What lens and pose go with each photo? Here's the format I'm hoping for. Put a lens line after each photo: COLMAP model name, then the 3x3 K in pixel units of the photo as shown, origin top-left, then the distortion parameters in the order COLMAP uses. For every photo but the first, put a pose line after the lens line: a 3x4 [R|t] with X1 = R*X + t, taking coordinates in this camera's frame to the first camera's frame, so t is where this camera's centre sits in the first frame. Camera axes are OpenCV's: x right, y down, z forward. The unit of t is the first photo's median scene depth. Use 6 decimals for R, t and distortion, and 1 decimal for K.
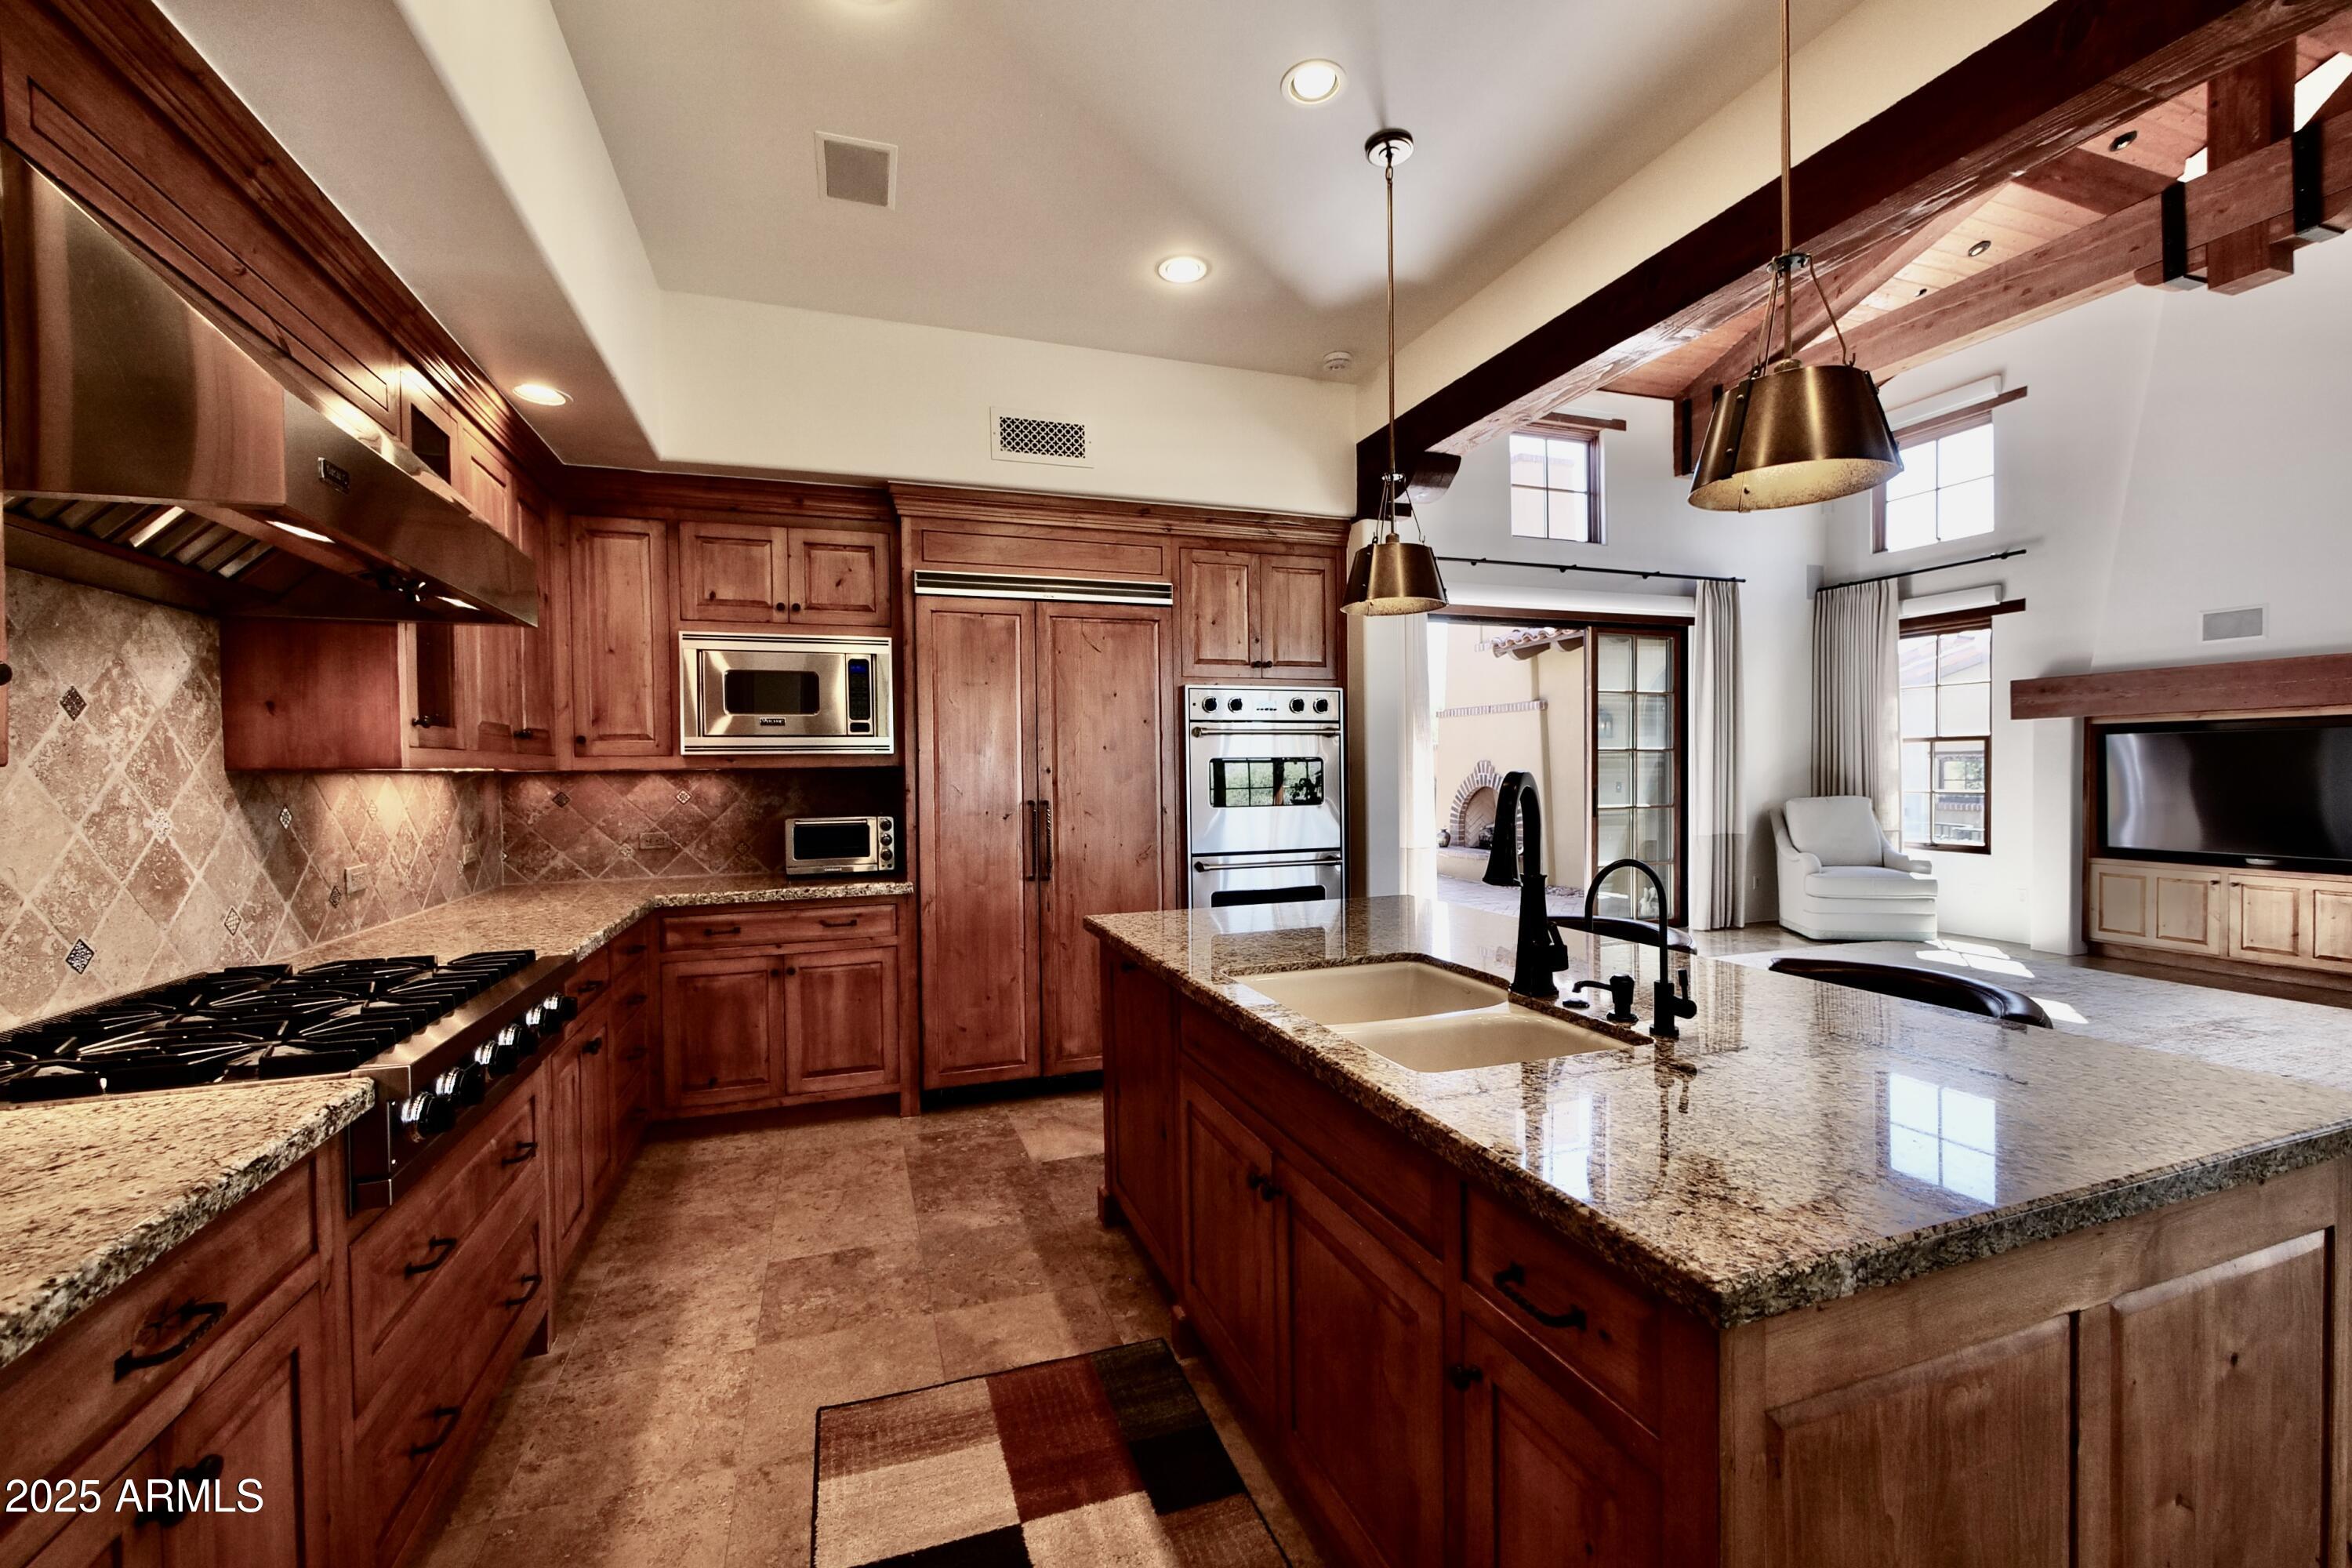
lens RADIAL K [[951.1, 0, 1162.2], [0, 951.1, 783.9], [0, 0, 1]] dist [-0.004030, -0.000359]
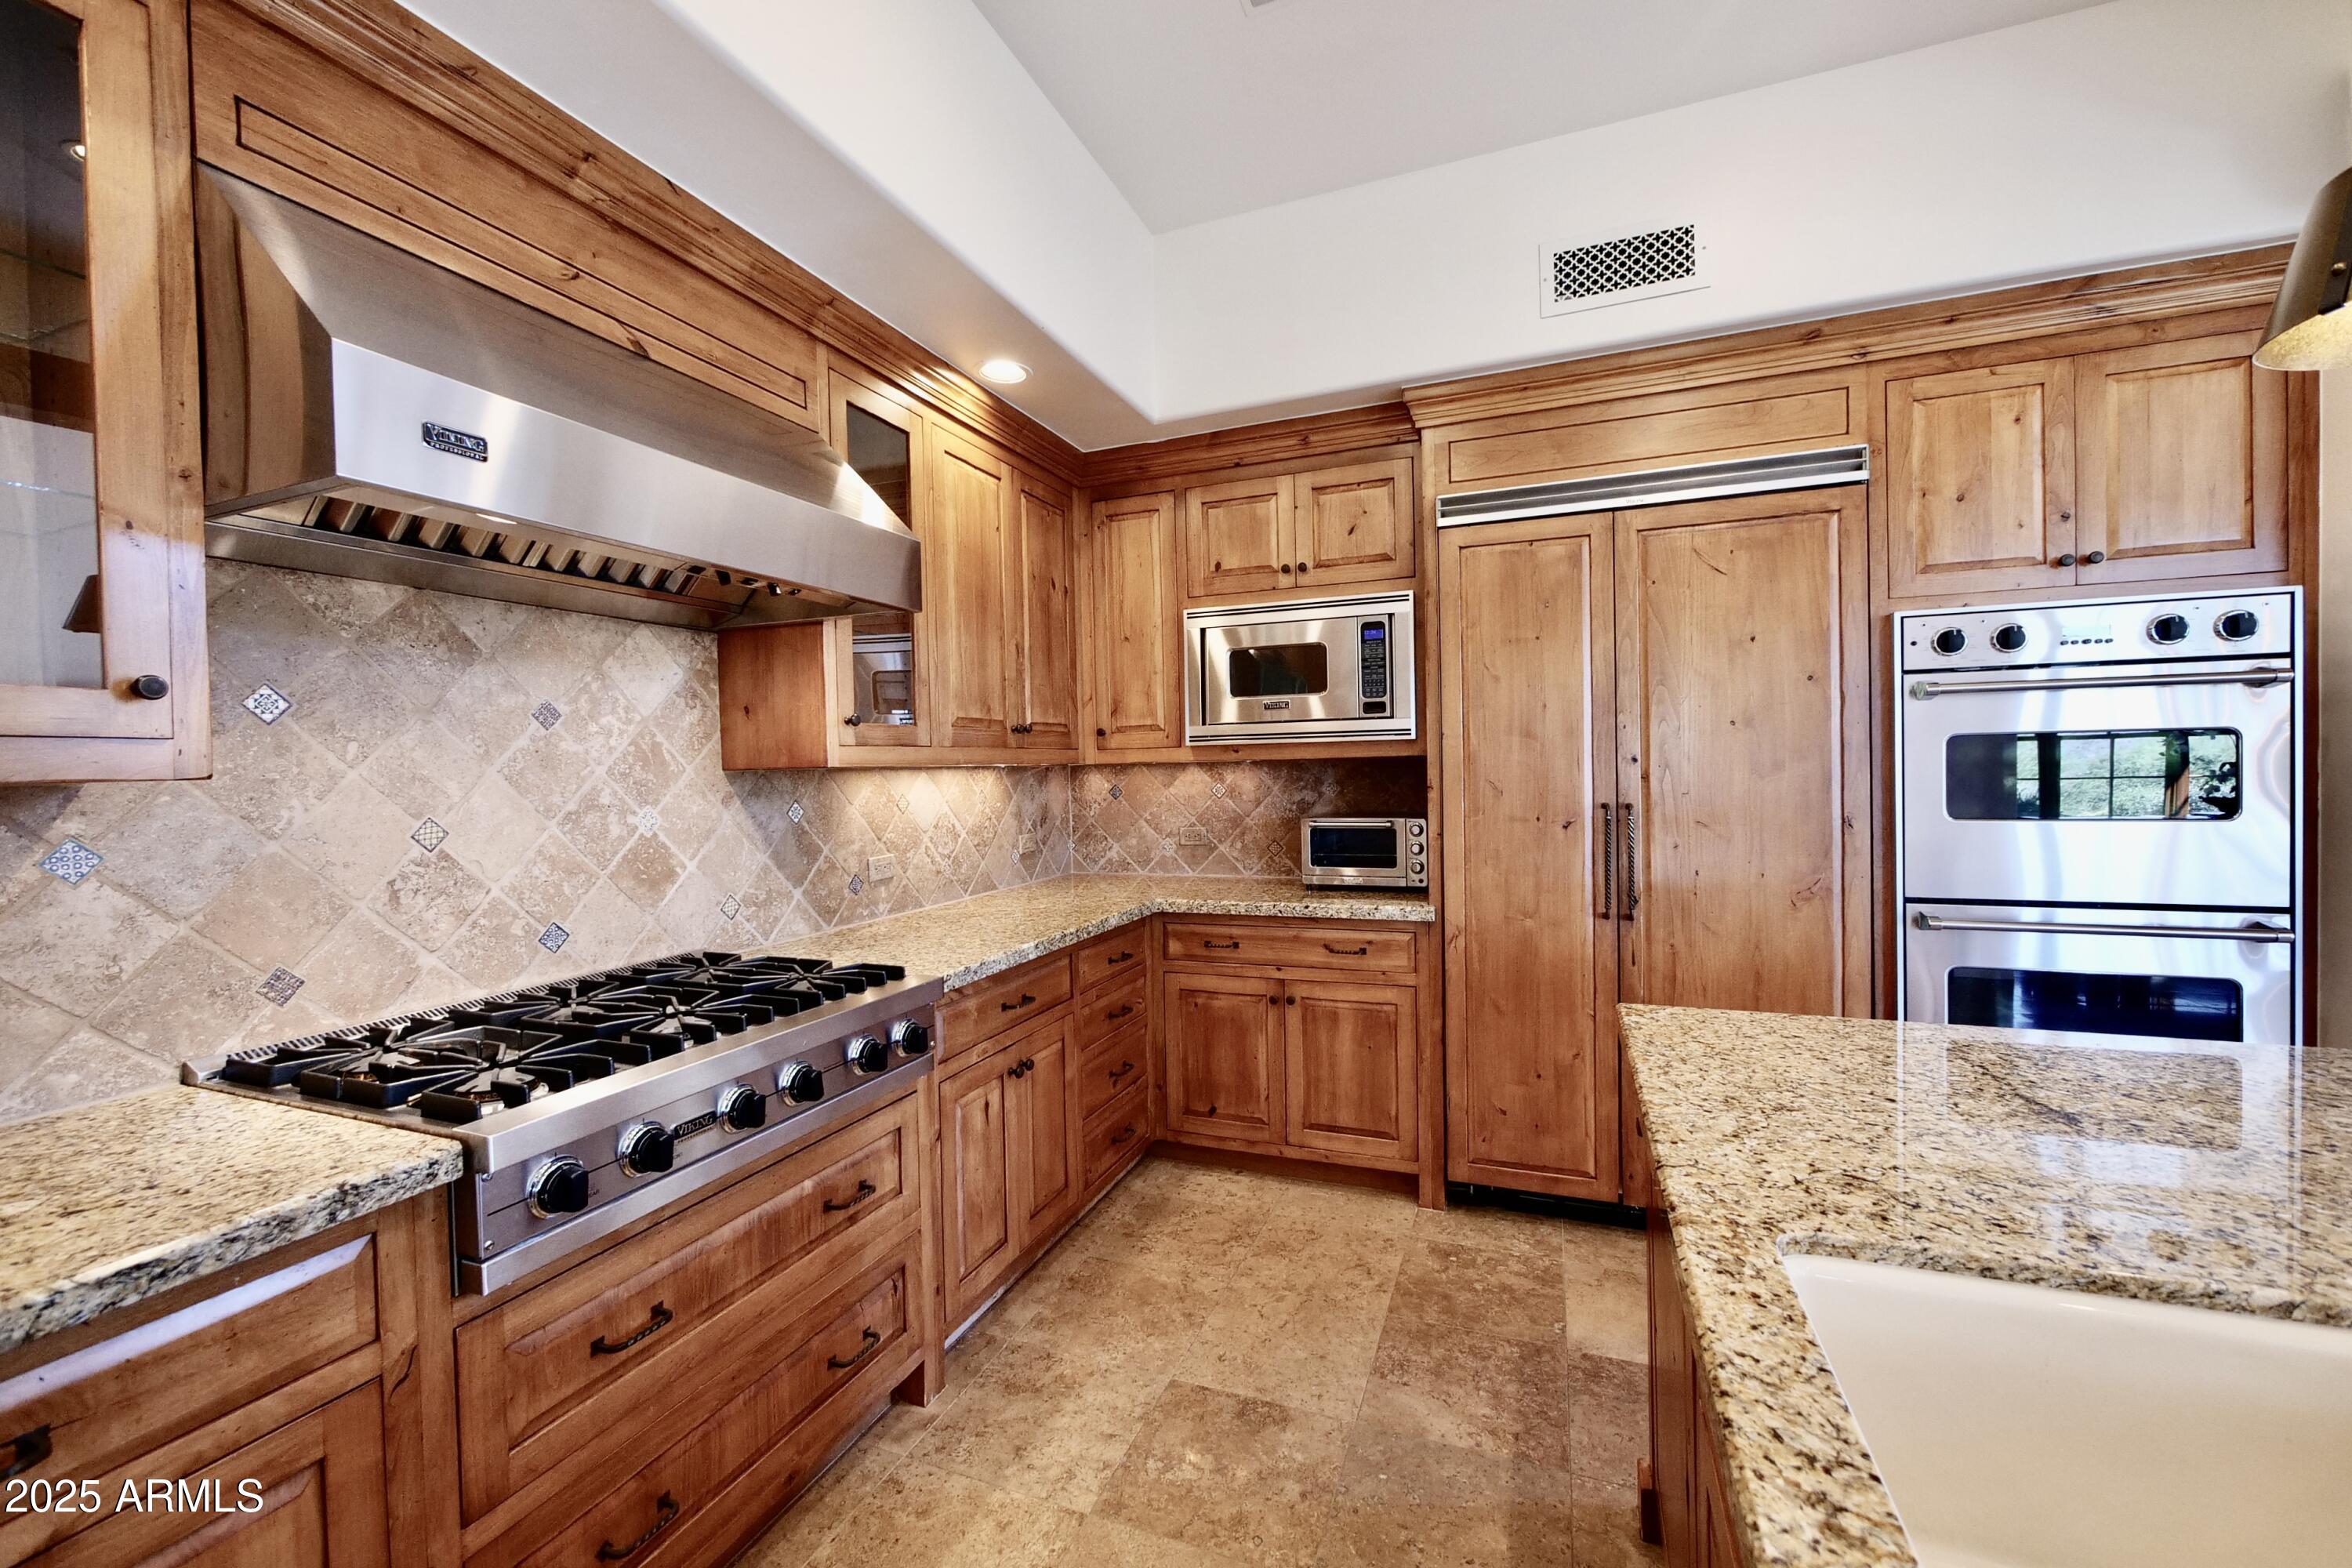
lens RADIAL K [[951.1, 0, 1169.0], [0, 951.1, 786.1], [0, 0, 1]] dist [-0.004030, -0.000359]
pose [[0.760067, 0.009509, -0.649775, 0.074466], [0.002816, 0.999835, 0.017926, -0.008630], [0.649838, -0.015455, 0.759915, 0.293383]]
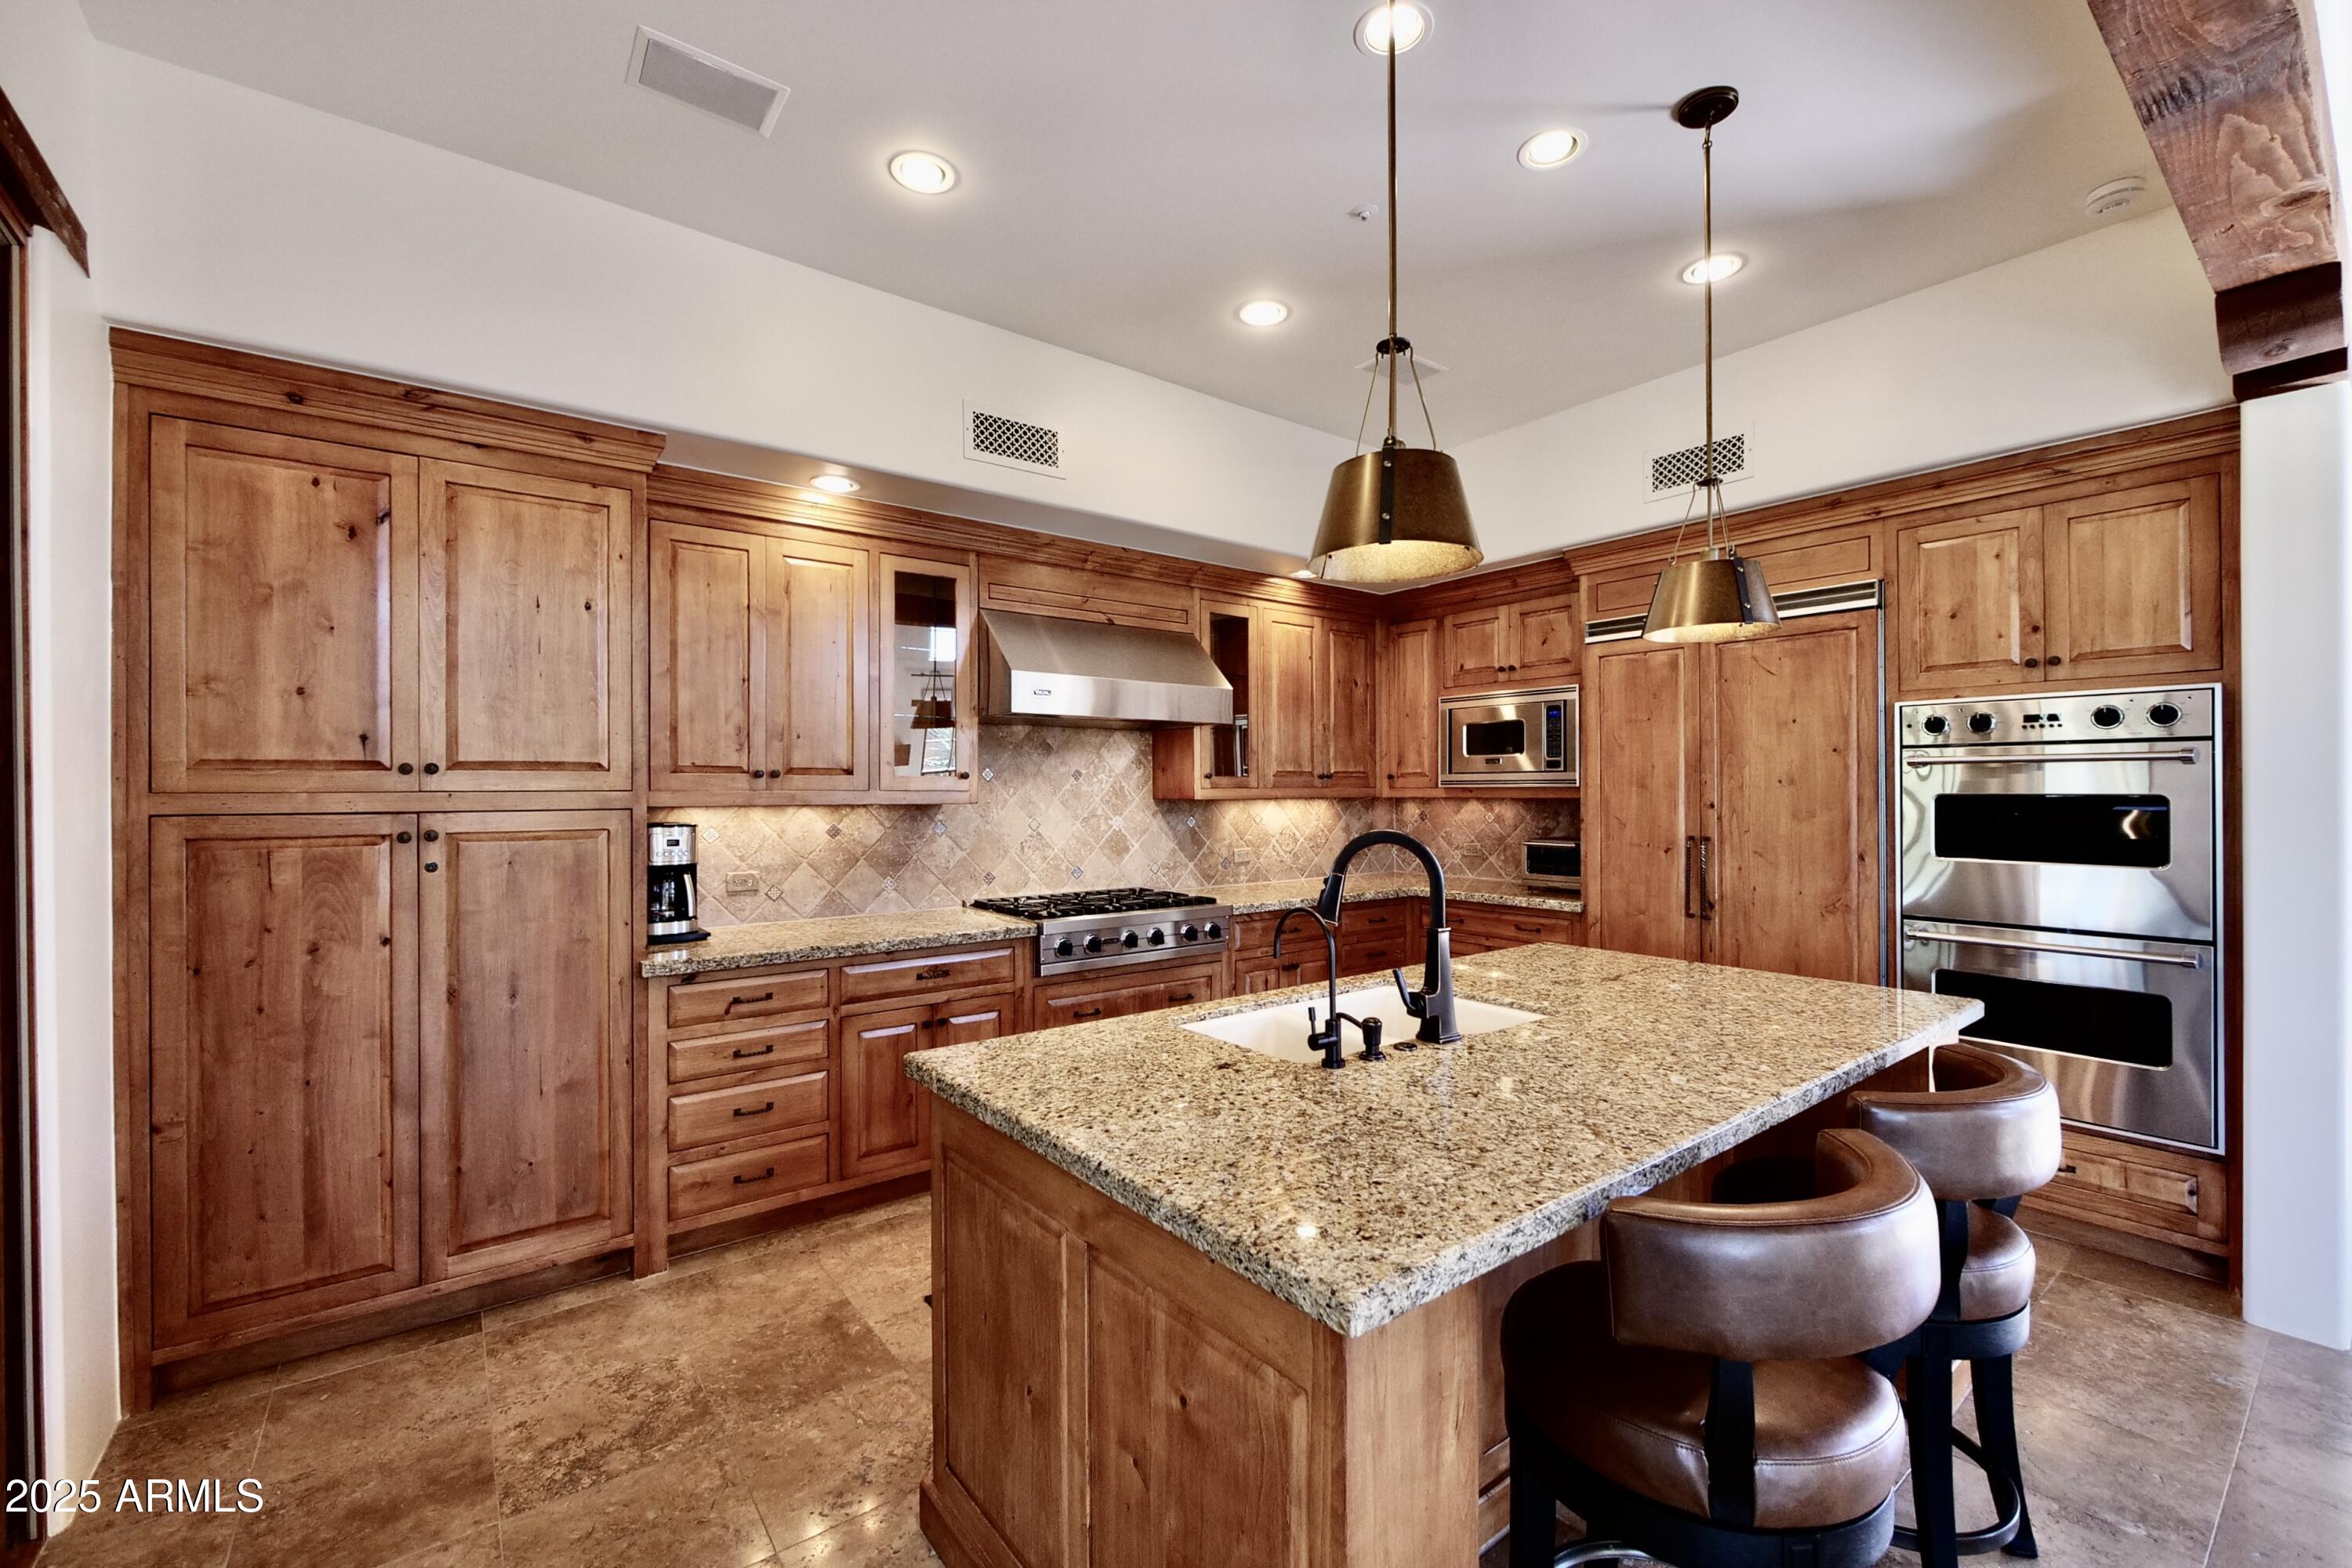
lens RADIAL K [[951.1, 0, 1165.5], [0, 951.1, 785.0], [0, 0, 1]] dist [-0.004030, -0.000359]
pose [[0.316836, 0.006943, -0.948455, 0.665936], [-0.013794, 0.999901, 0.002712, -0.032174], [0.948380, 0.012224, 0.316901, 0.191136]]
